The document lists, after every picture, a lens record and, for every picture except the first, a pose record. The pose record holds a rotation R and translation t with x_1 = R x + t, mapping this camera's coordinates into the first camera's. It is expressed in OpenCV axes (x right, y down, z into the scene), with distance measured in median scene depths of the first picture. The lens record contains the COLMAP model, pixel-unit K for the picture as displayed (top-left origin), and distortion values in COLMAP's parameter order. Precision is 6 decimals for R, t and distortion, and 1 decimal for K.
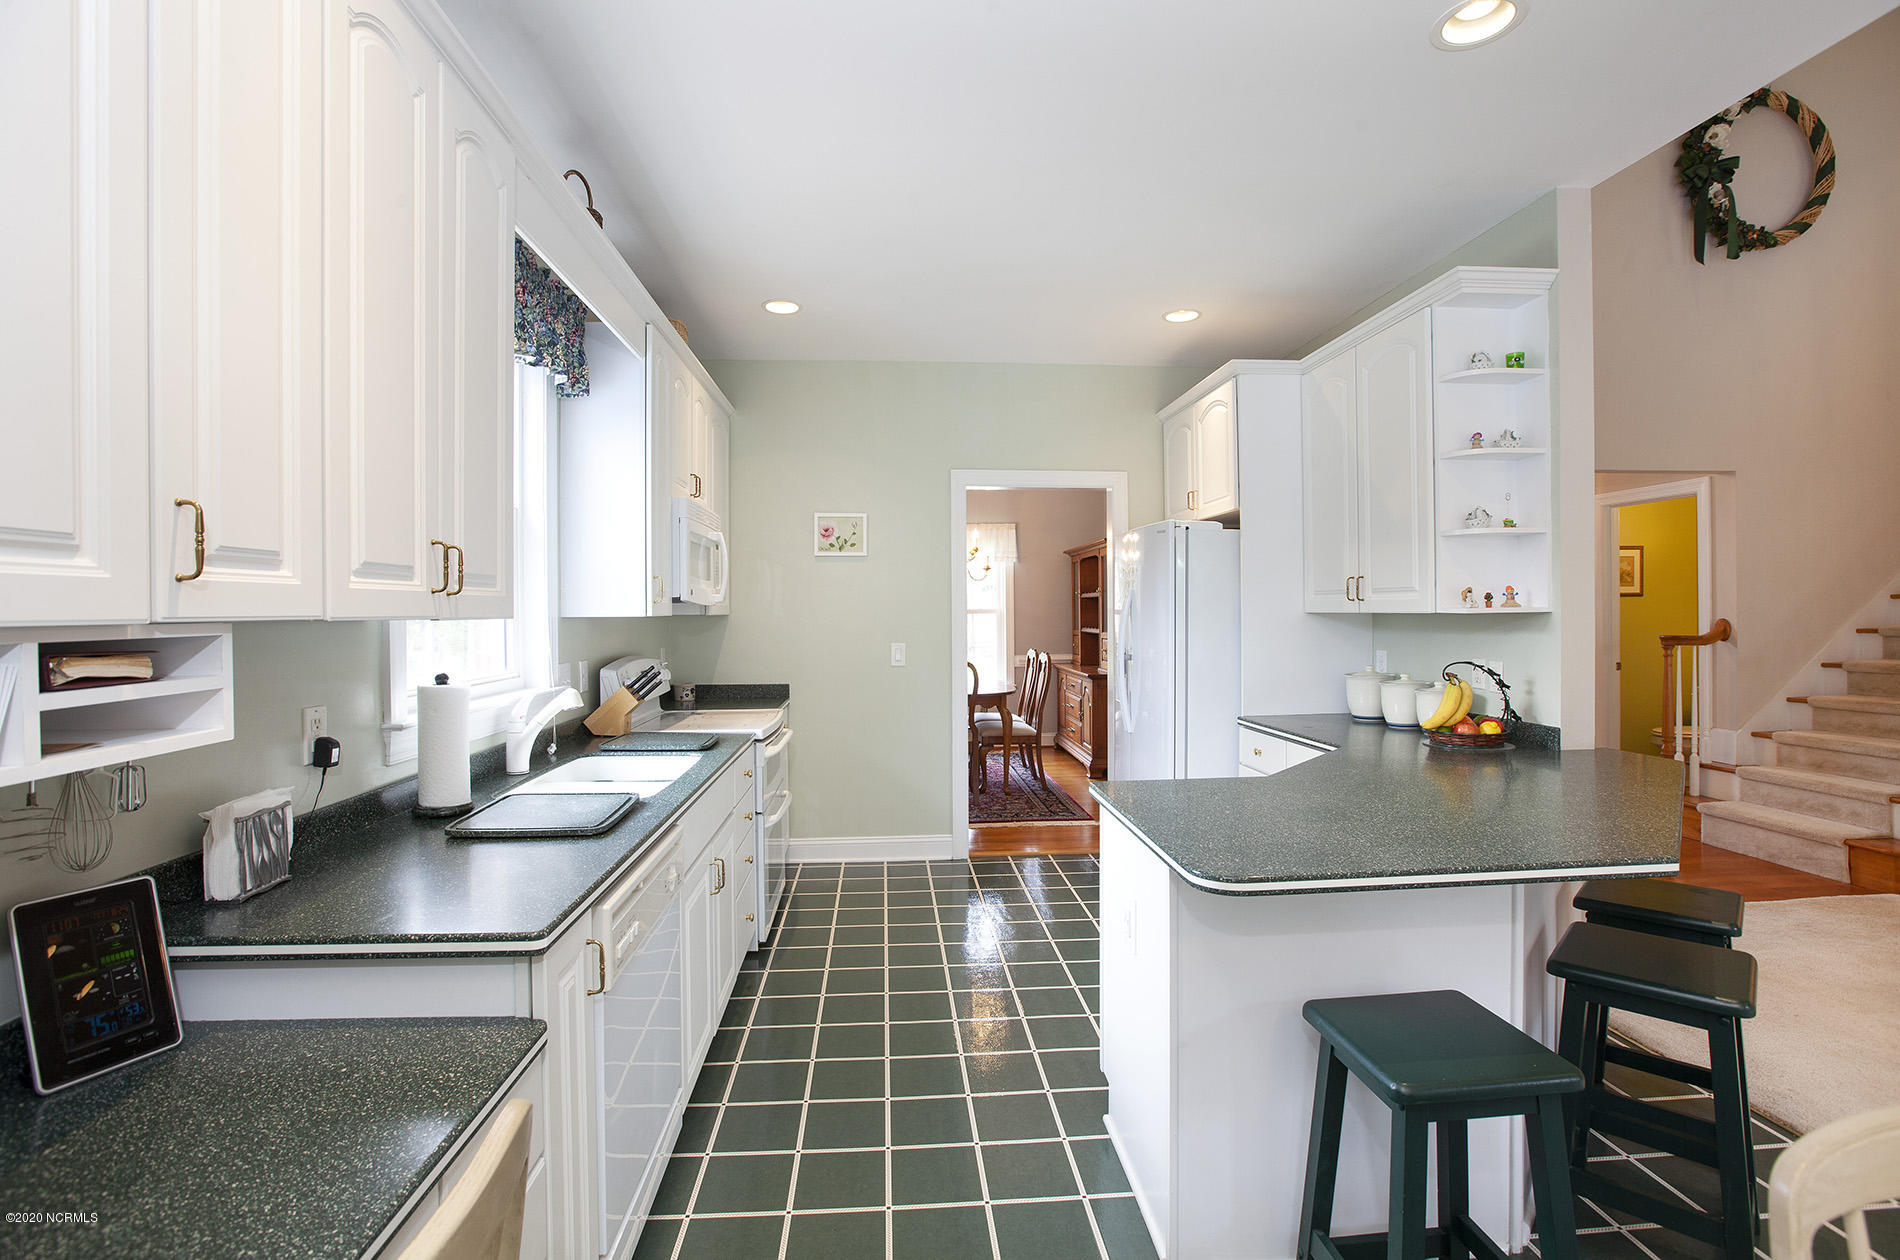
lens RADIAL K [[866.9, 0, 943.3], [0, 866.9, 617.3], [0, 0, 1]] dist [-0.049774, 0.013126]
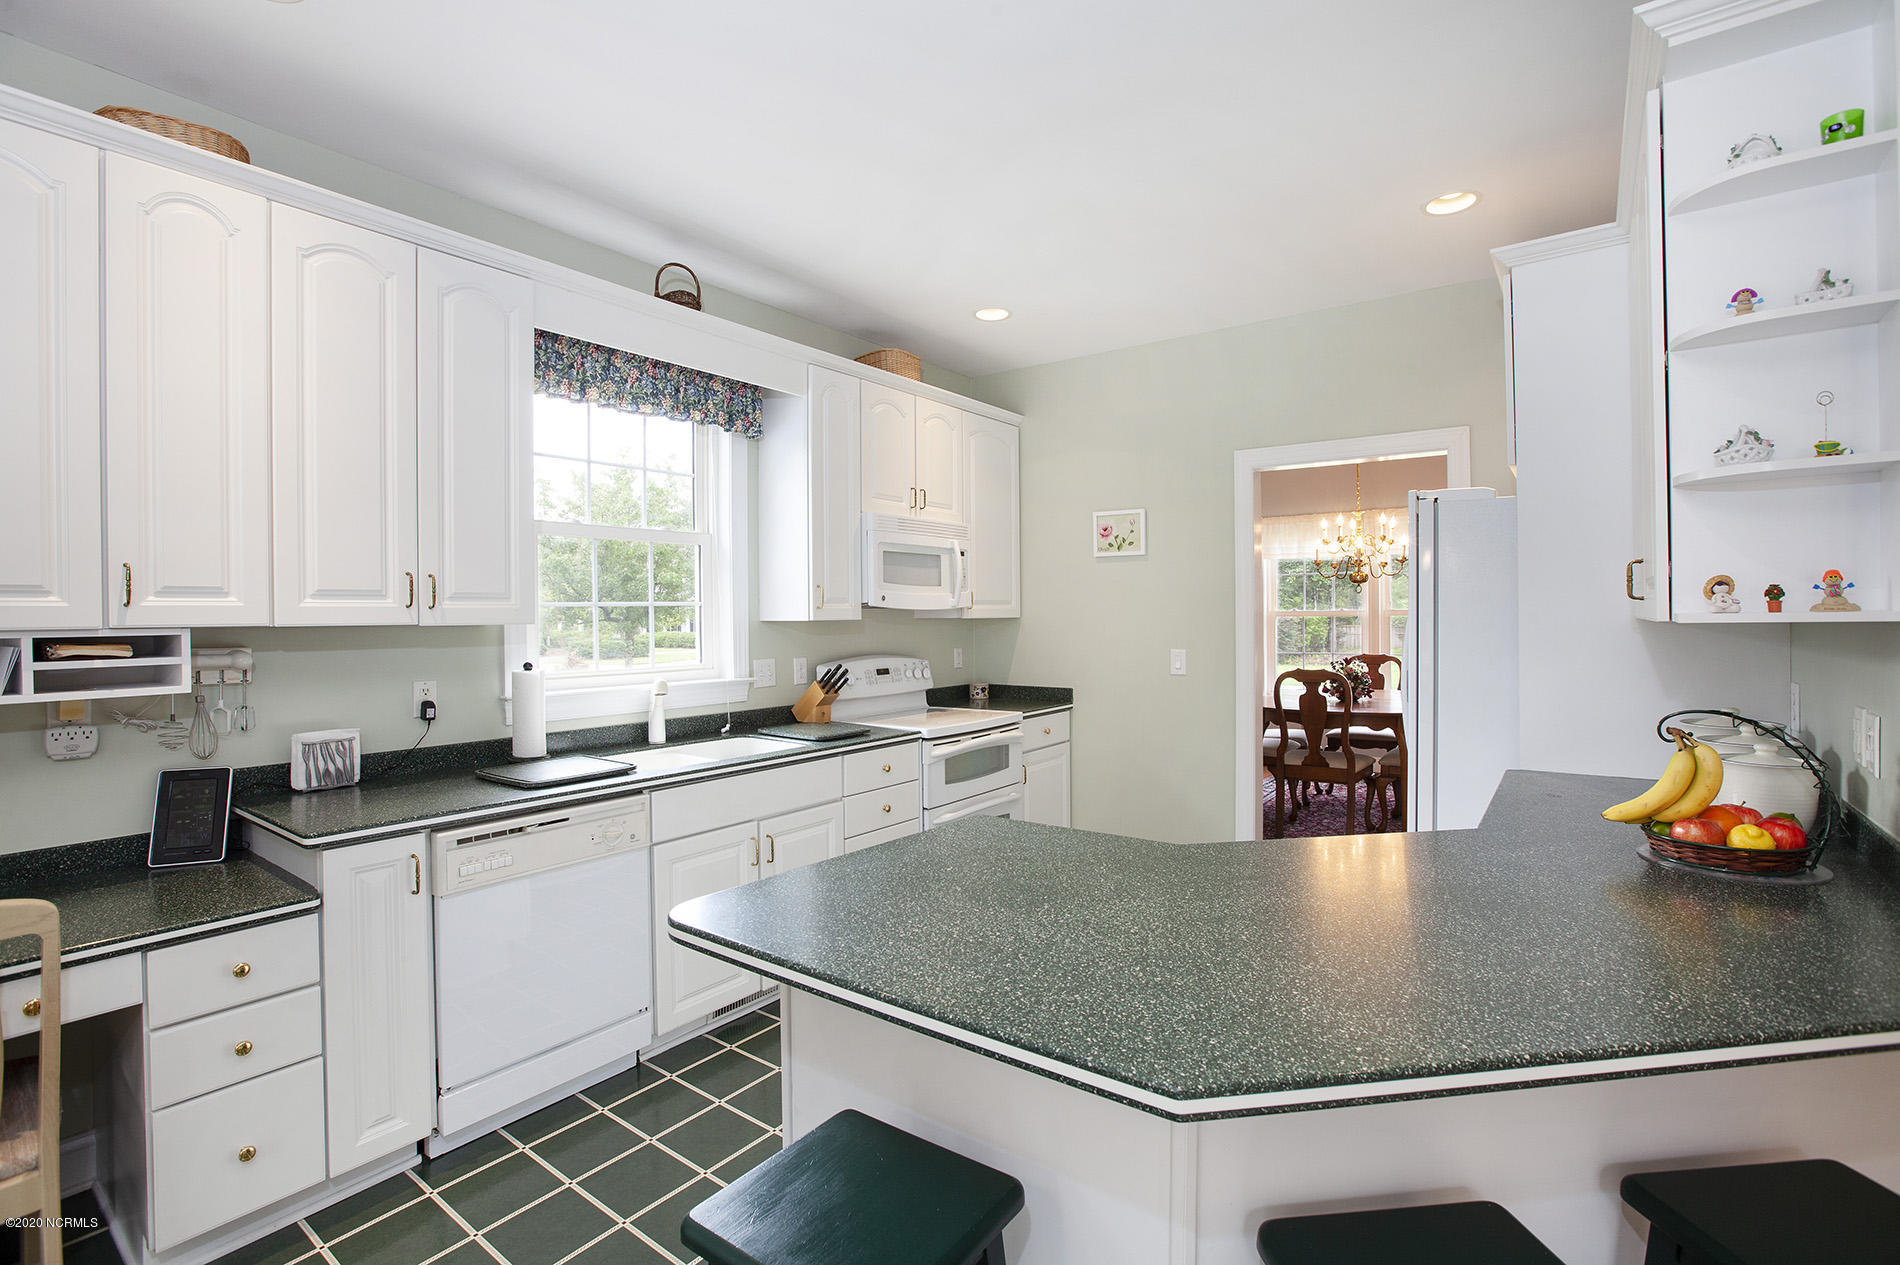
lens RADIAL K [[866.9, 0, 943.3], [0, 866.9, 619.8], [0, 0, 1]] dist [-0.049774, 0.013126]
pose [[0.756555, 0.004296, -0.653916, 0.590456], [-0.001725, 0.999988, 0.004574, -0.008242], [0.653928, -0.002332, 0.756553, 0.267077]]
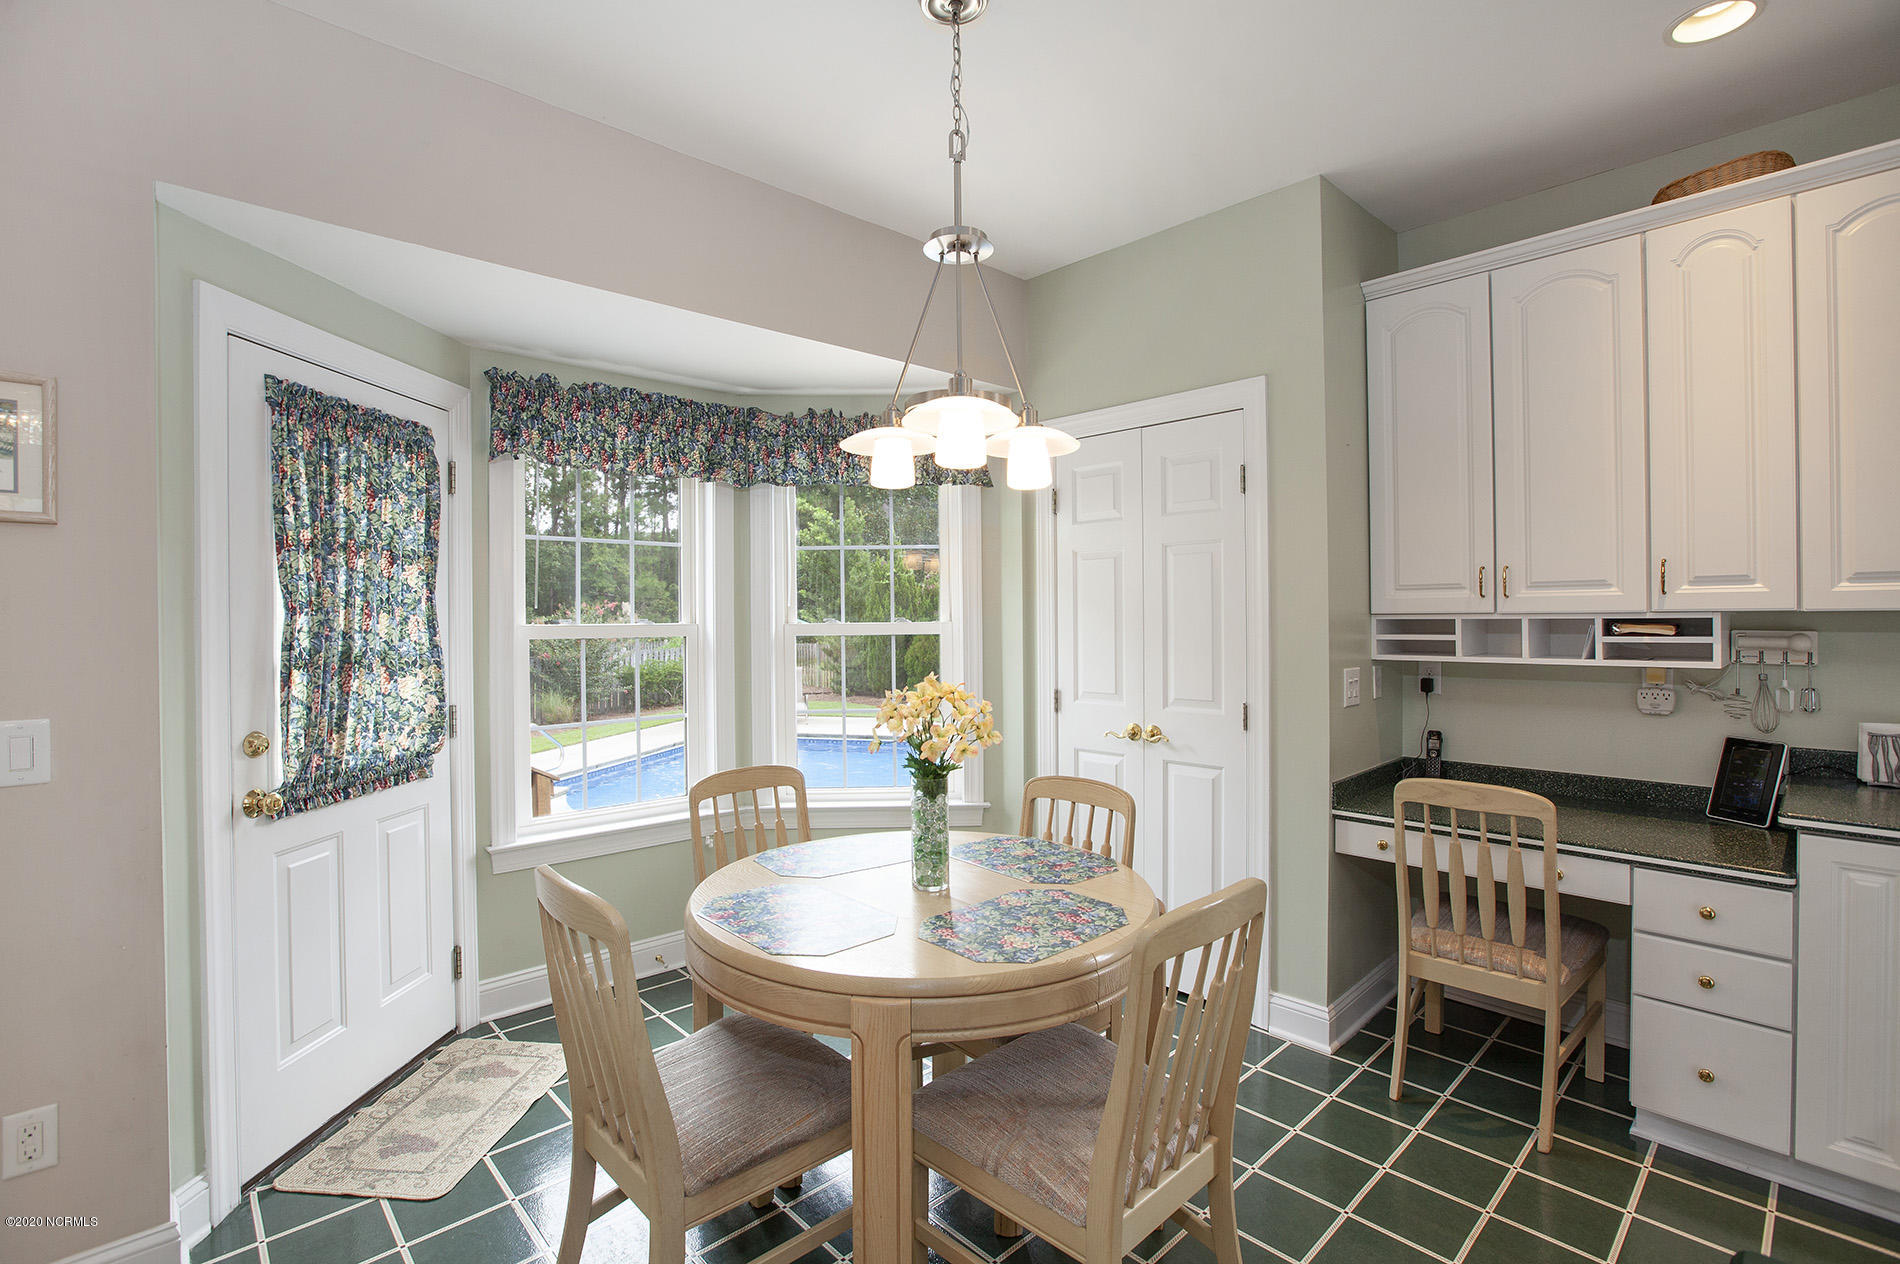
lens RADIAL K [[866.9, 0, 943.3], [0, 866.9, 619.3], [0, 0, 1]] dist [-0.049774, 0.013126]
pose [[-0.777317, 0.018432, -0.628839, 0.730626], [0.011436, 0.999820, 0.015170, -0.010638], [0.629005, 0.004600, -0.777388, 0.535193]]
